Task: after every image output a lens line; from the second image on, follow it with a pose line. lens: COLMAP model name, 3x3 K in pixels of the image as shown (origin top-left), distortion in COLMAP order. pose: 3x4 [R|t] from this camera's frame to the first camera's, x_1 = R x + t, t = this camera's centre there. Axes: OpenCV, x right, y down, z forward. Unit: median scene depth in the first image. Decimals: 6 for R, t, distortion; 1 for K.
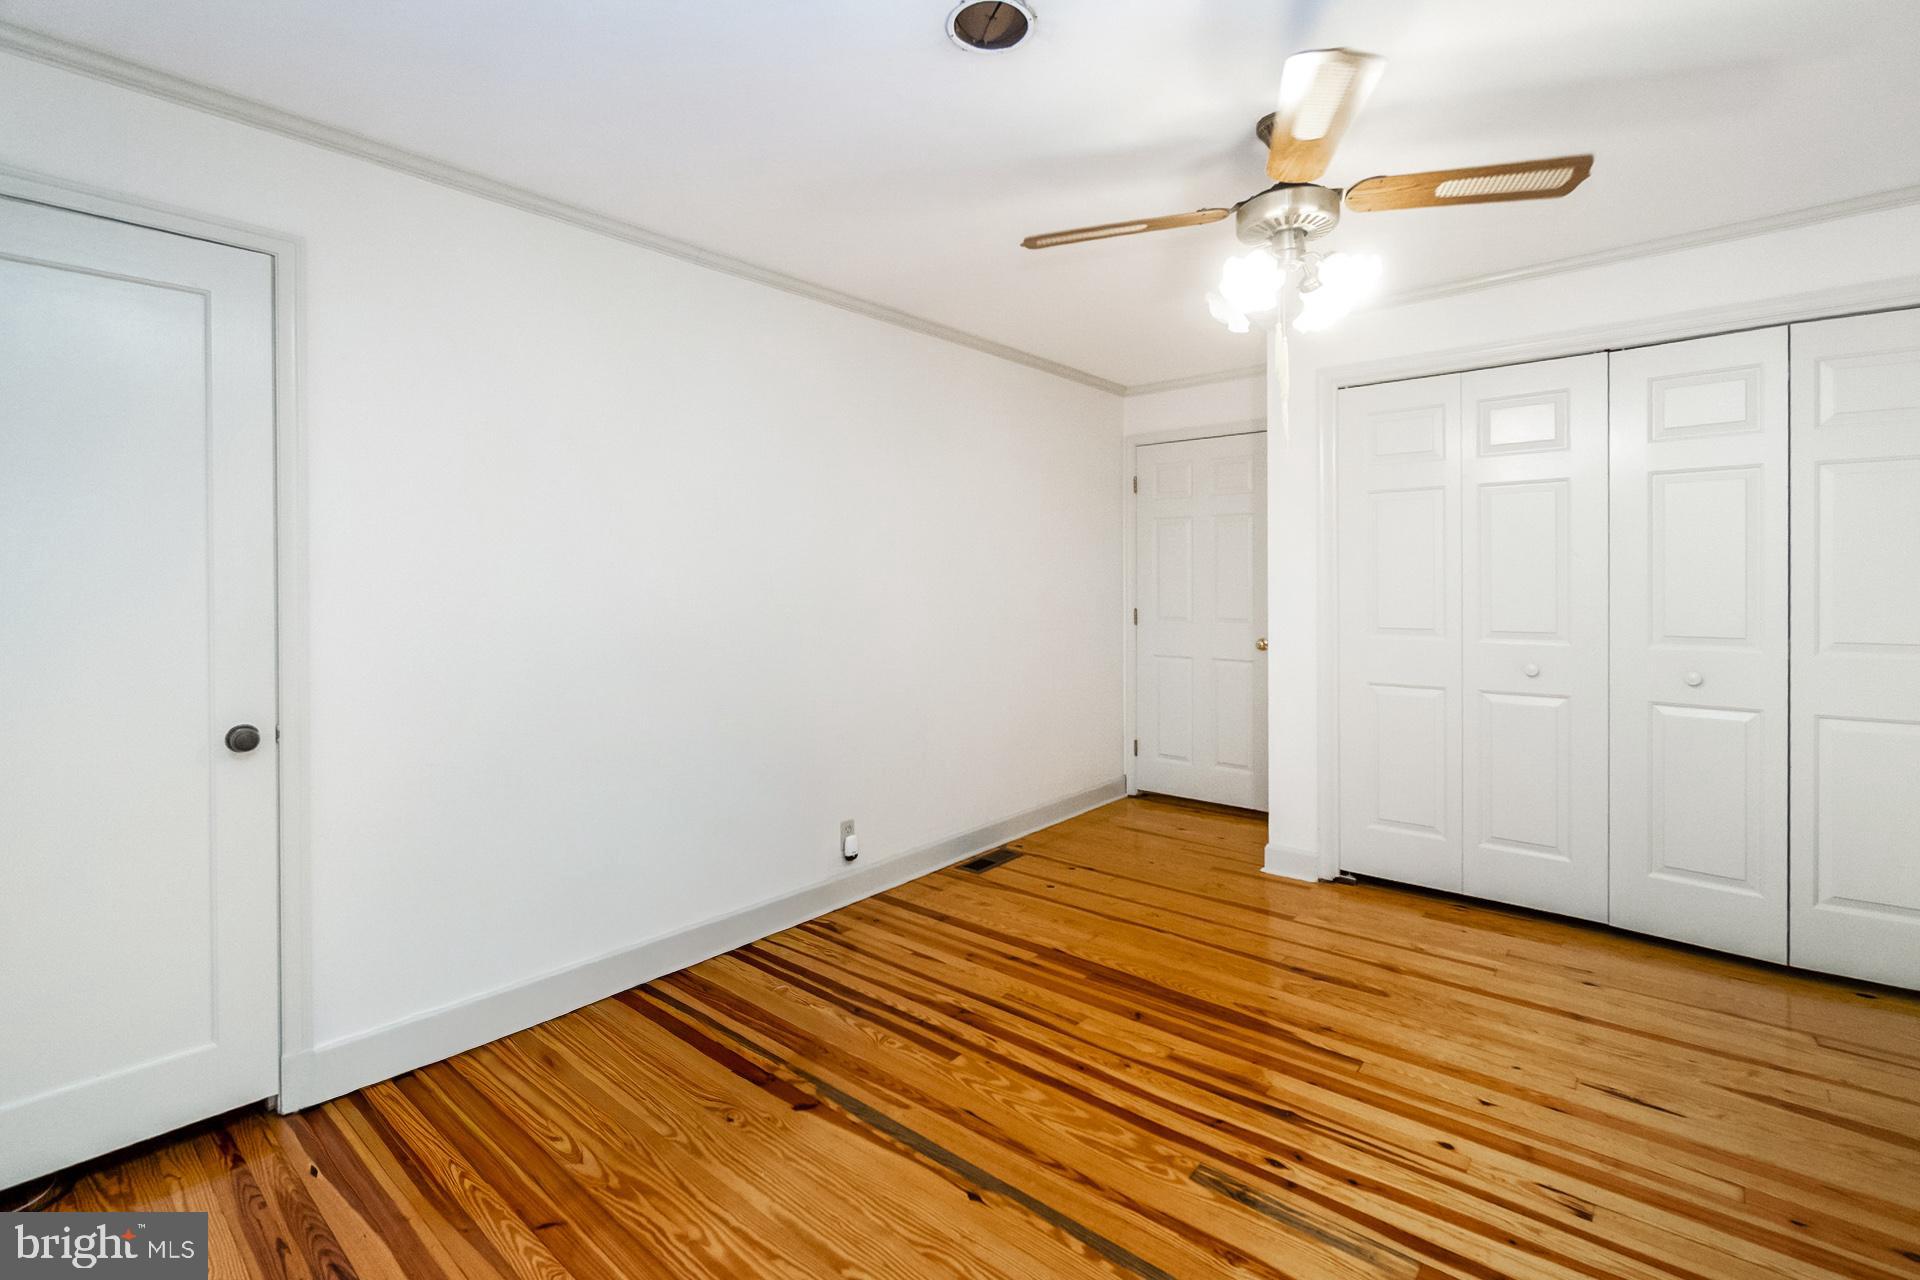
lens RADIAL K [[868.2, 0, 965.7], [0, 868.2, 588.5], [0, 0, 1]] dist [-0.004066, -0.000342]
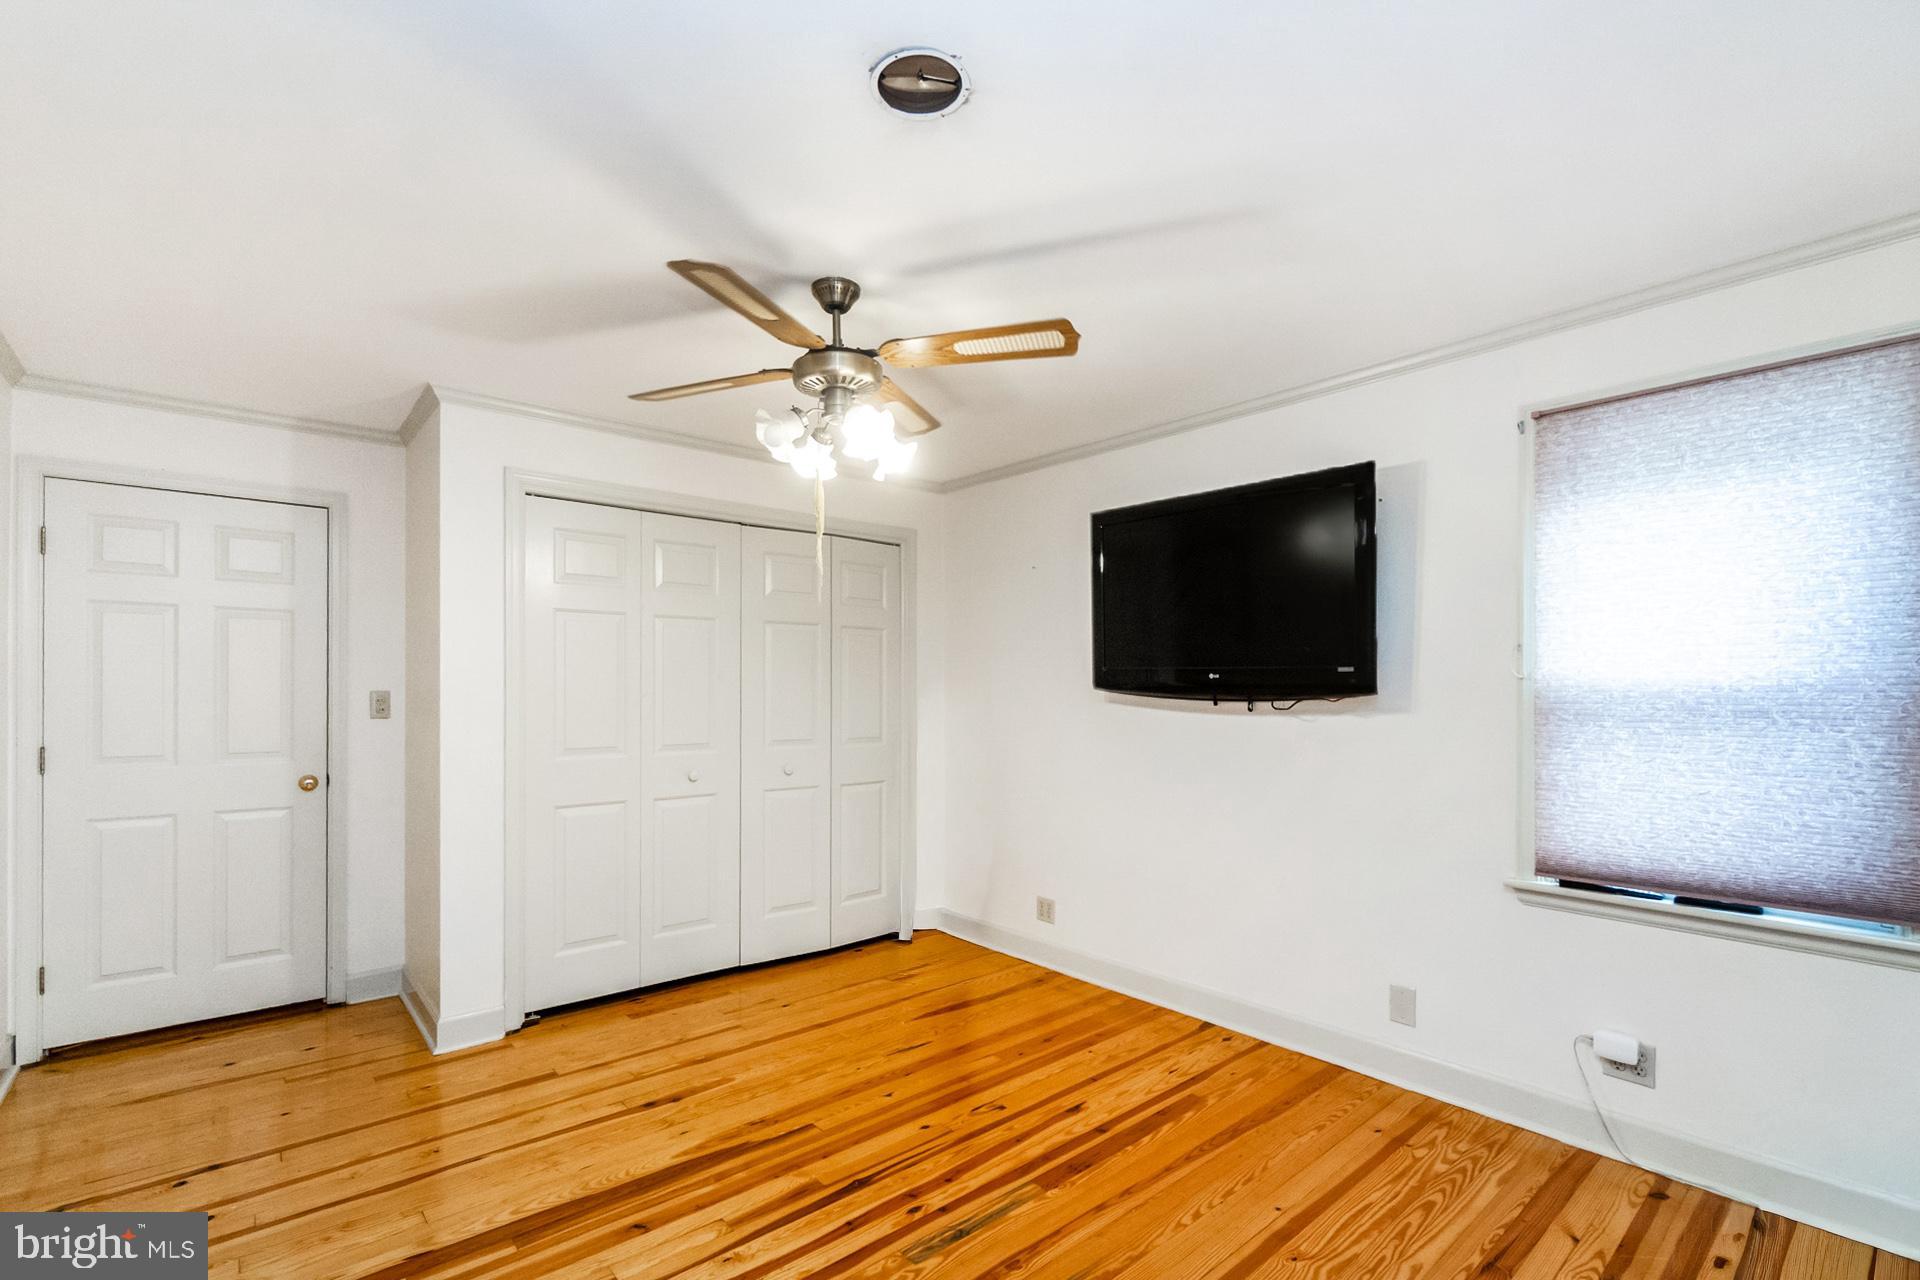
lens RADIAL K [[852.9, 0, 956.5], [0, 852.9, 696.9], [0, 0, 1]] dist [-0.004020, -0.000311]
pose [[0.150911, 0.002322, 0.988545, -0.603143], [0.005182, 0.999982, -0.003140, -0.013068], [-0.988534, 0.005597, 0.150896, 0.611700]]
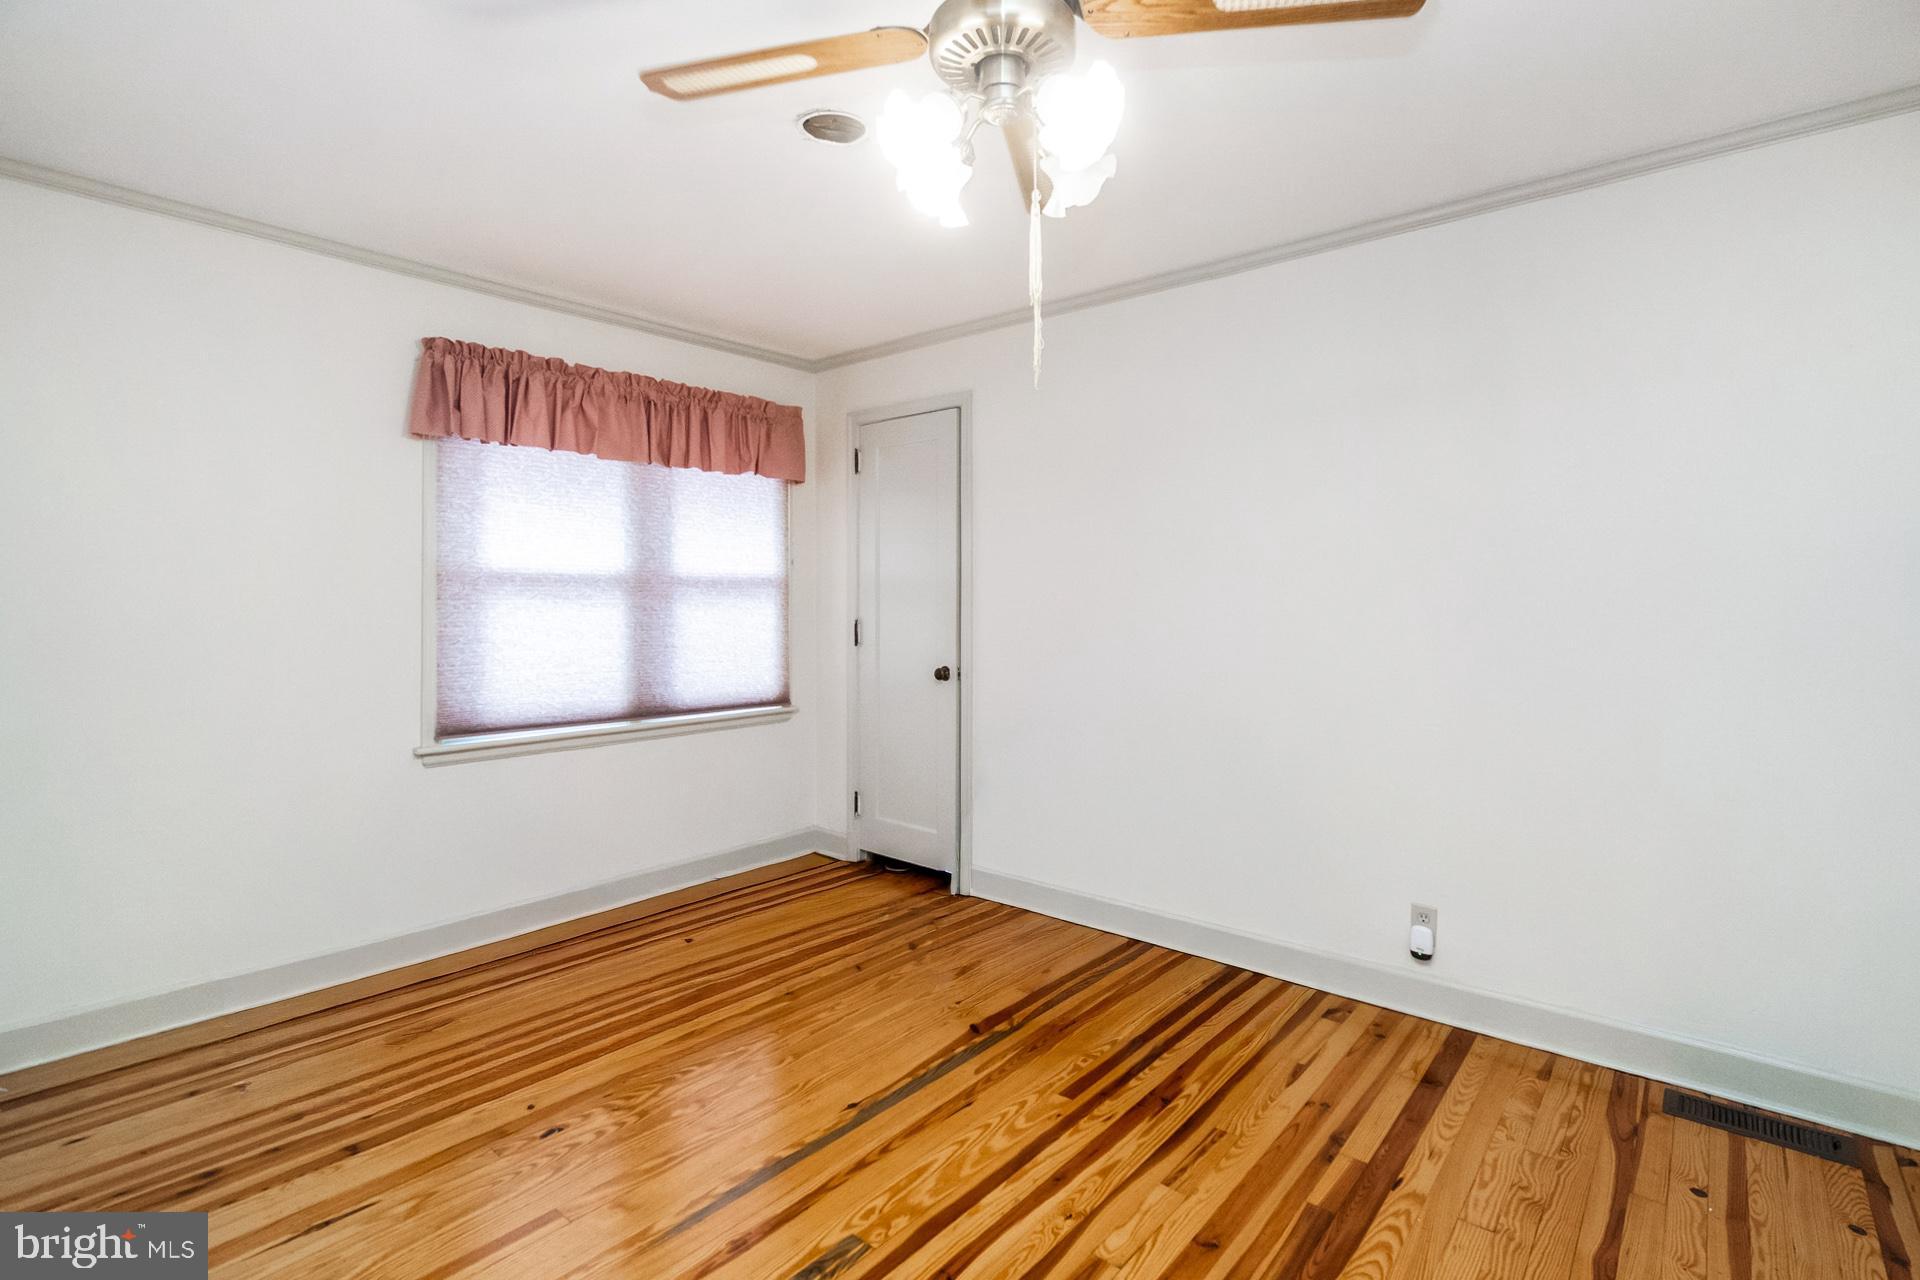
lens RADIAL K [[925.0, 0, 953.9], [0, 925.0, 599.7], [0, 0, 1]] dist [-0.001652, 0.000301]
pose [[-0.003624, 0.009983, -0.999944, 0.958697], [-0.007893, 0.999919, 0.010011, -0.004659], [0.999962, 0.007929, -0.003545, 0.858678]]
